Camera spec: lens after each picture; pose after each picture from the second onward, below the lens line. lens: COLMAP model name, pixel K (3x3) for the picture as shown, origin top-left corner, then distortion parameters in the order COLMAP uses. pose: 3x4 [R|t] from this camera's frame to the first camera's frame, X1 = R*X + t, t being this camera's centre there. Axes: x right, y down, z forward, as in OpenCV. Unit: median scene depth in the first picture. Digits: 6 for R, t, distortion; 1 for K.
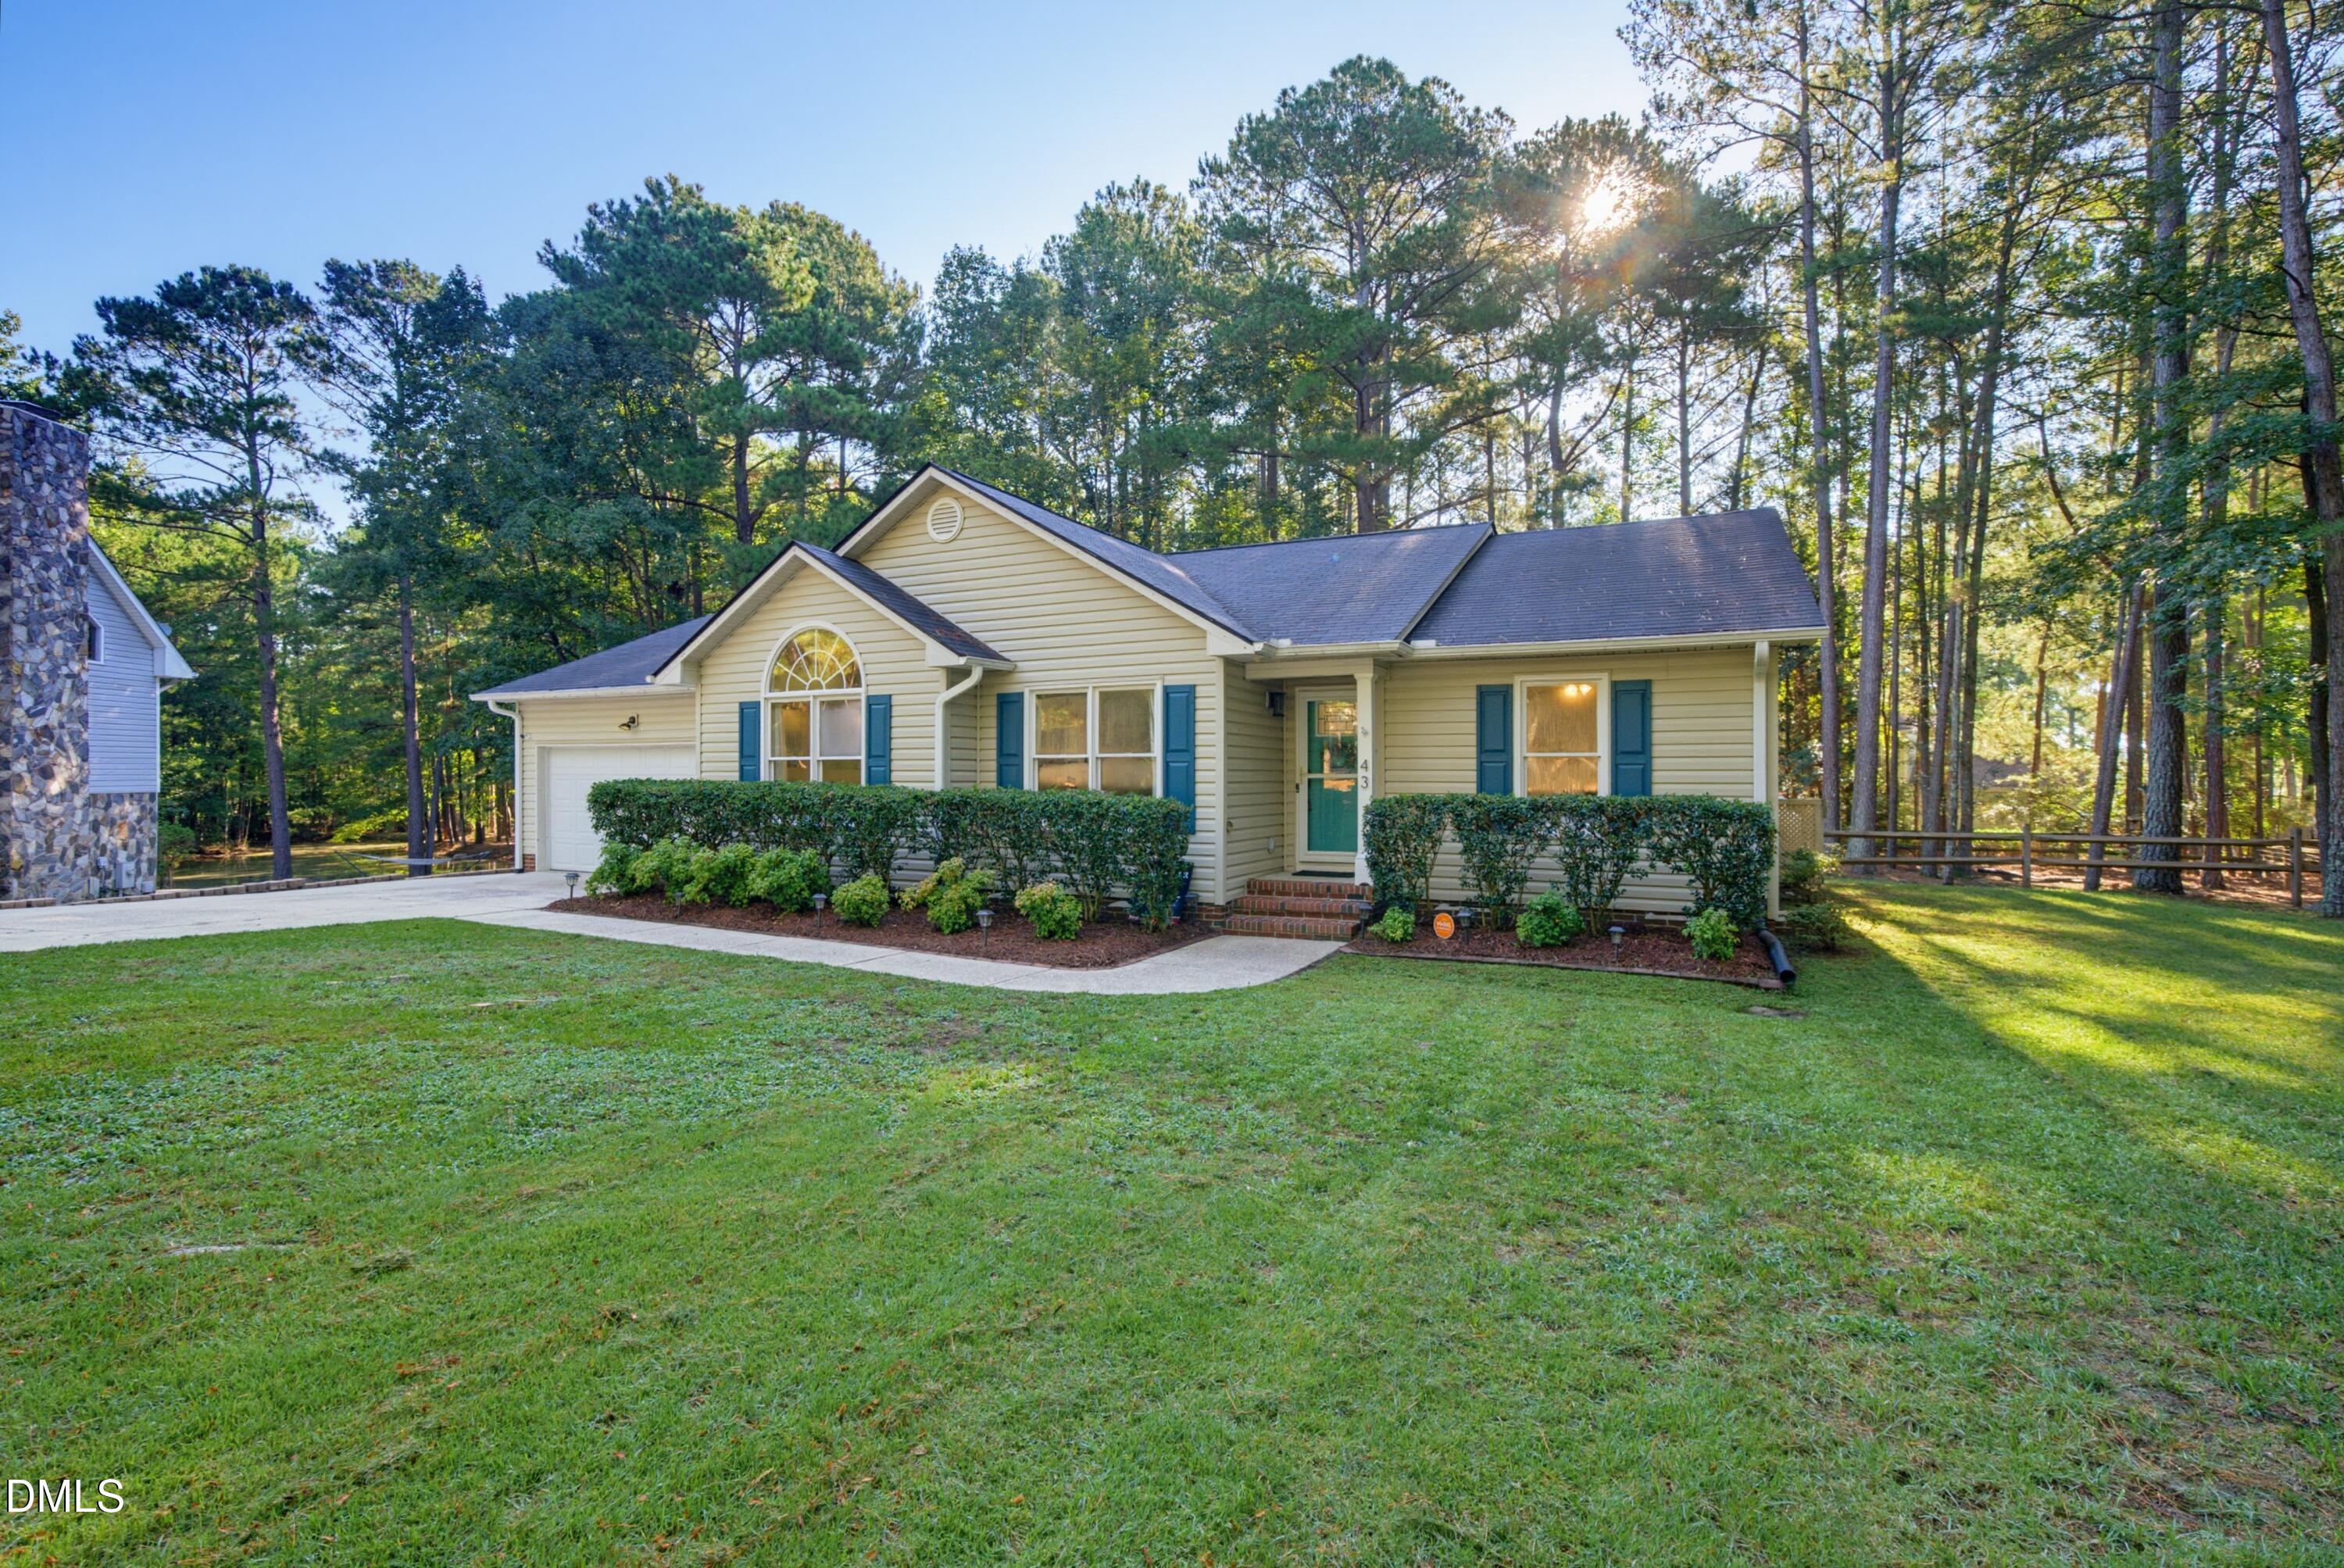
lens RADIAL K [[1028.9, 0, 1191.9], [0, 1028.9, 786.3], [0, 0, 1]] dist [-0.008726, 0.003507]
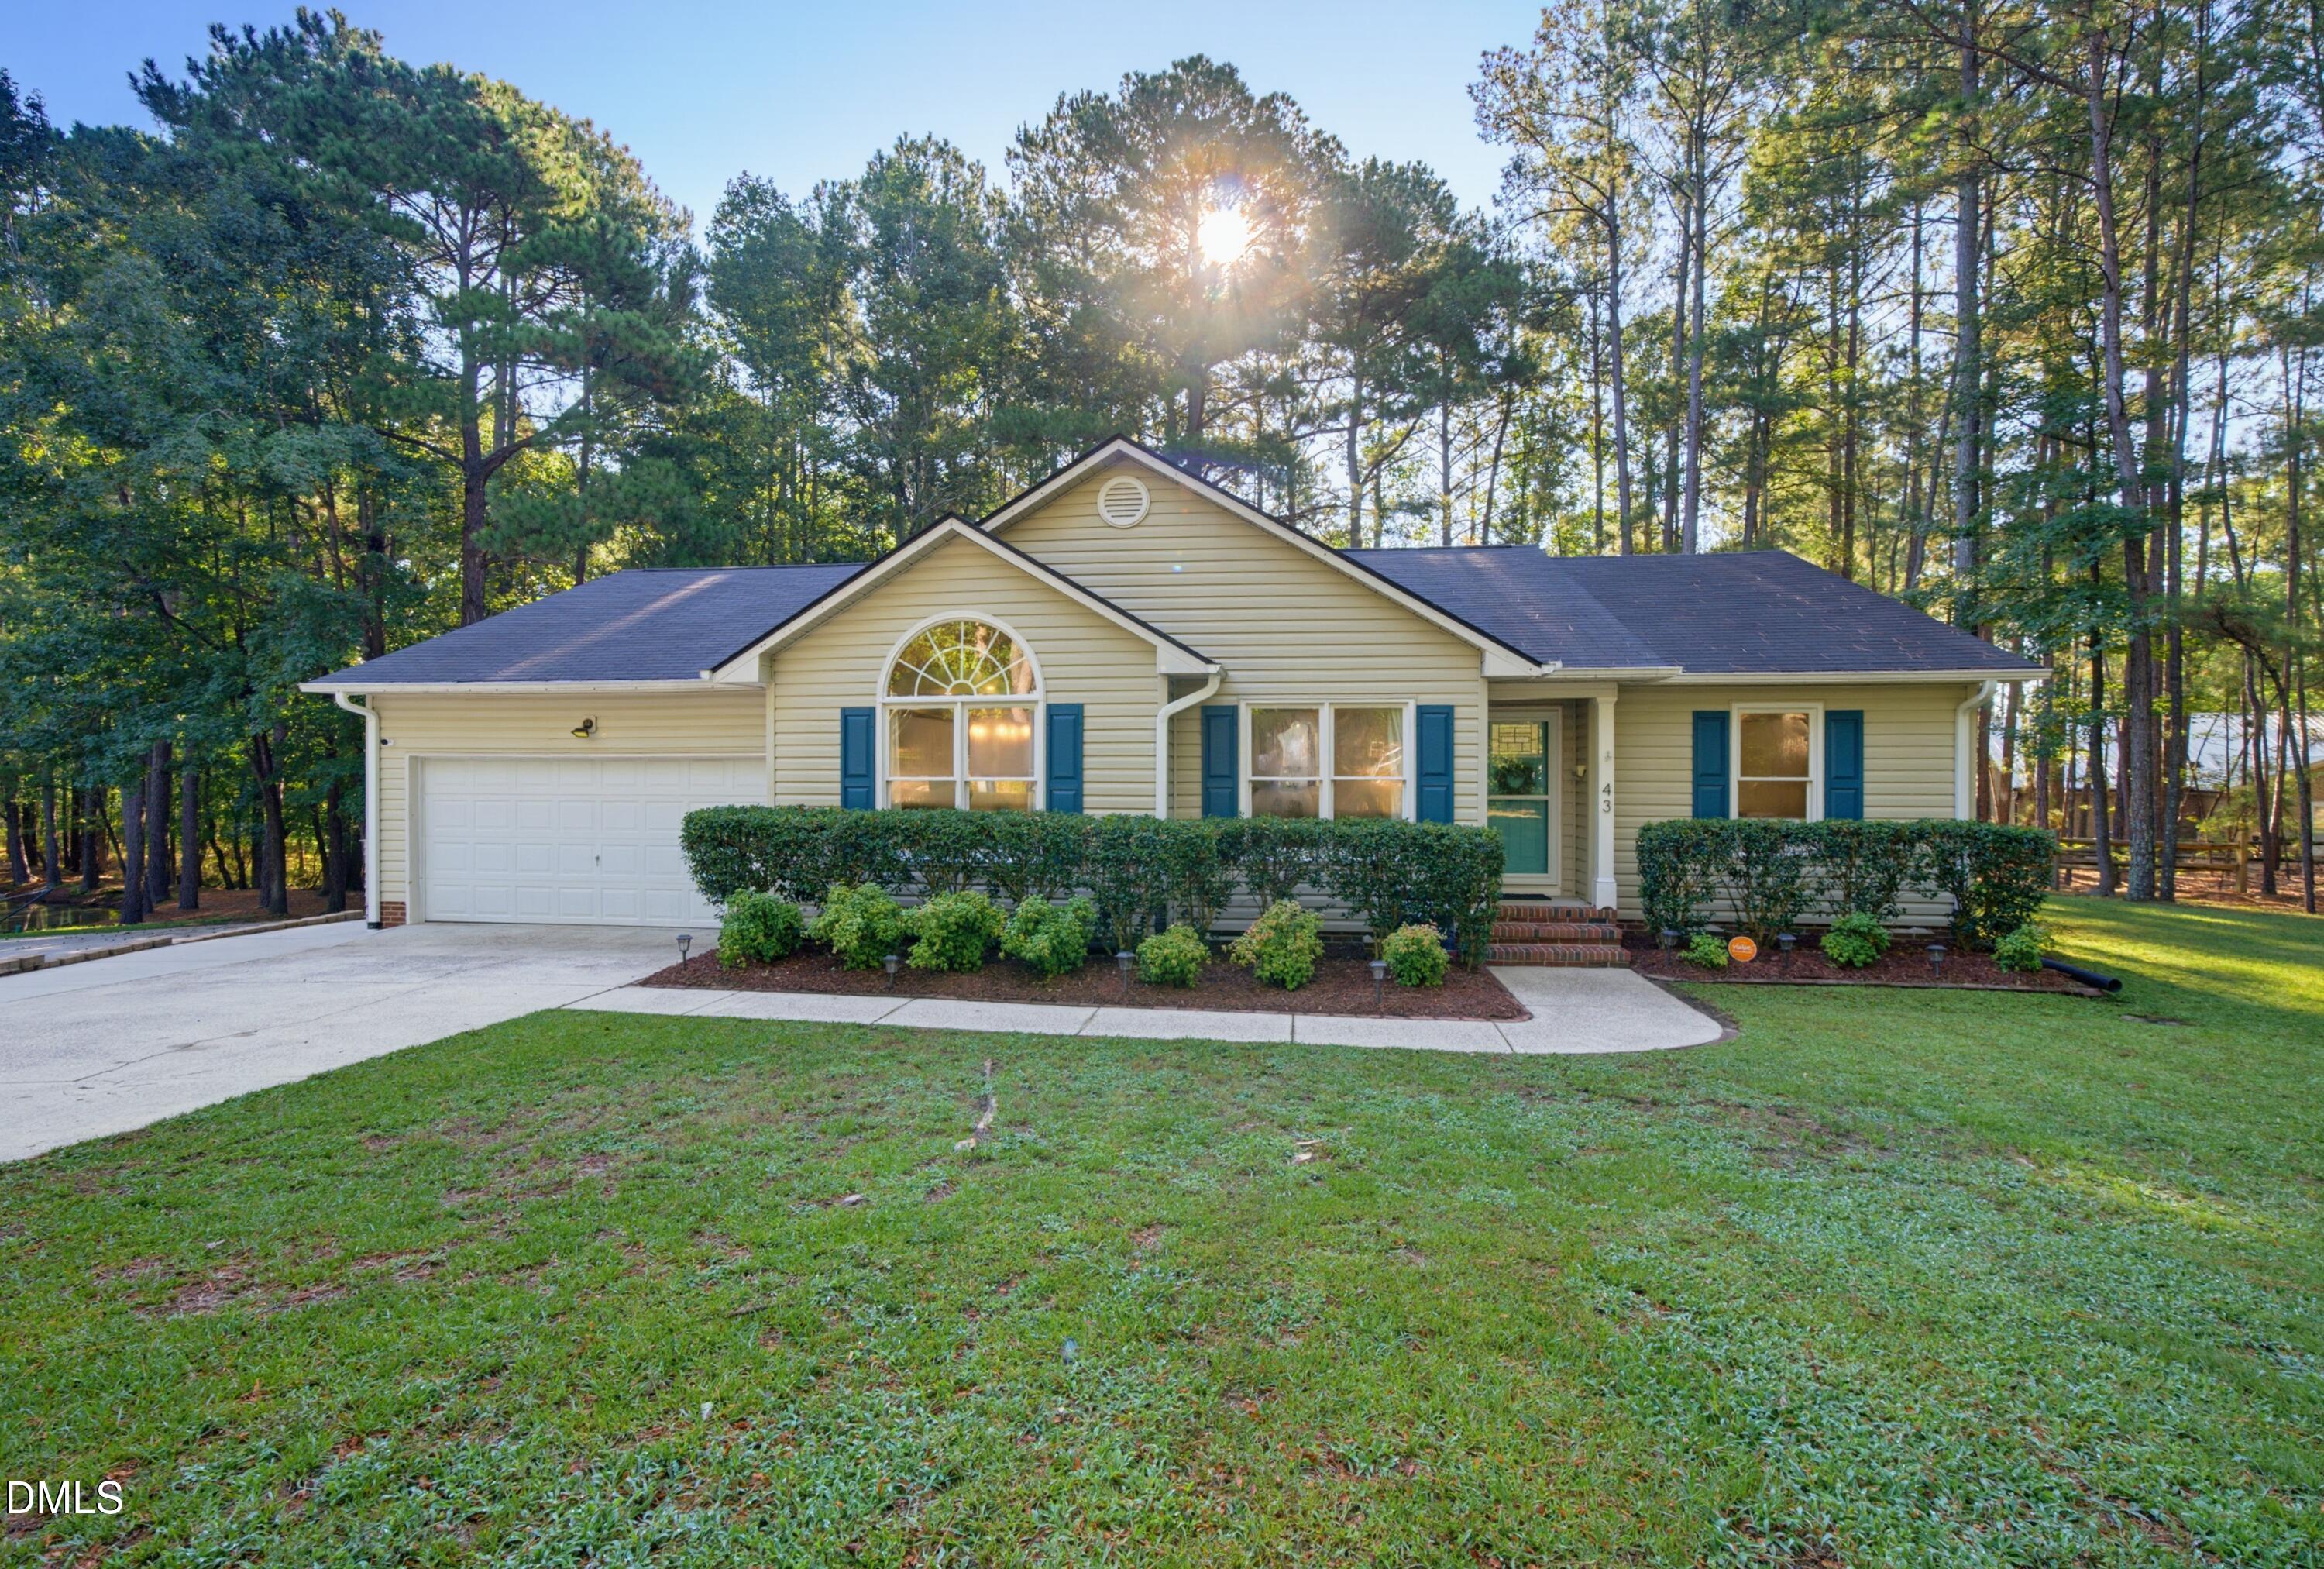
lens RADIAL K [[1020.3, 0, 1145.1], [0, 1020.3, 794.4], [0, 0, 1]] dist [-0.008726, 0.003507]
pose [[0.947491, -0.007658, 0.319690, -0.507835], [0.003311, 0.999895, 0.014138, -0.027152], [-0.319765, -0.012337, 0.947417, 0.184135]]
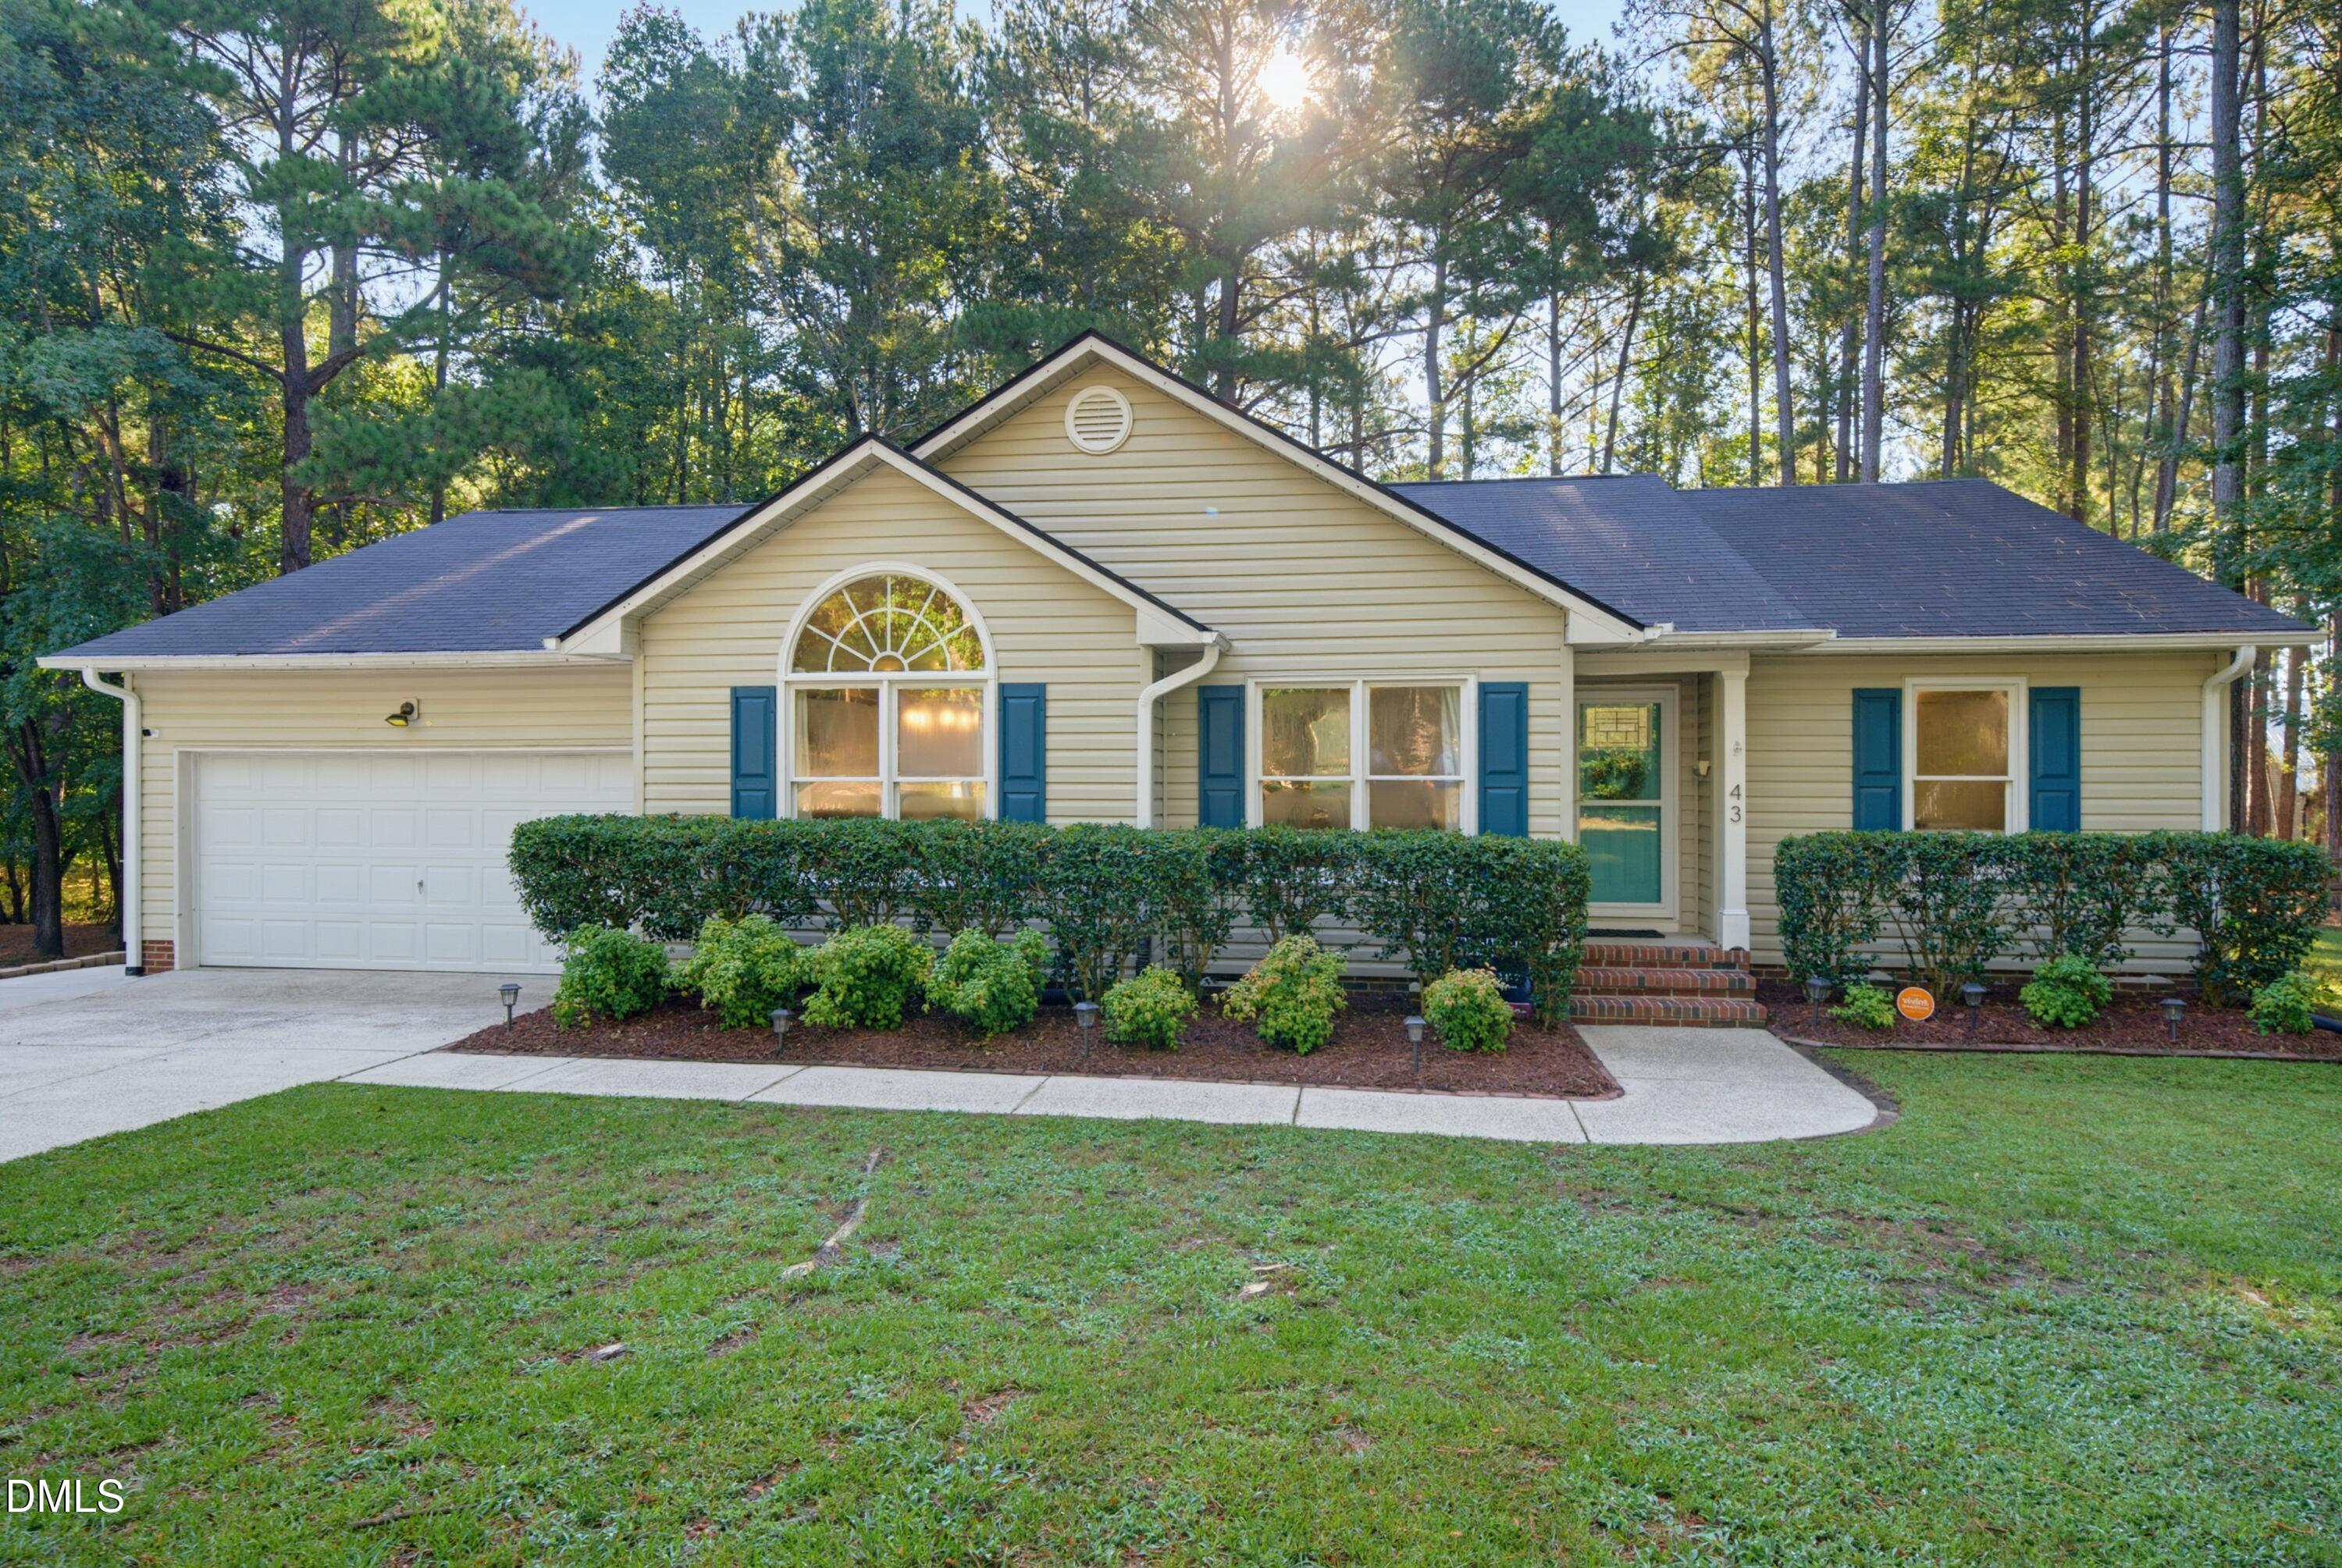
lens RADIAL K [[1300.4, 0, 1164.8], [0, 1300.4, 798.5], [0, 0, 1]] dist [0.016471, -0.020131]
pose [[0.951442, -0.007988, 0.307723, -0.468432], [0.004637, 0.999922, 0.011620, -0.025277], [-0.307792, -0.009629, 0.951405, 0.192000]]
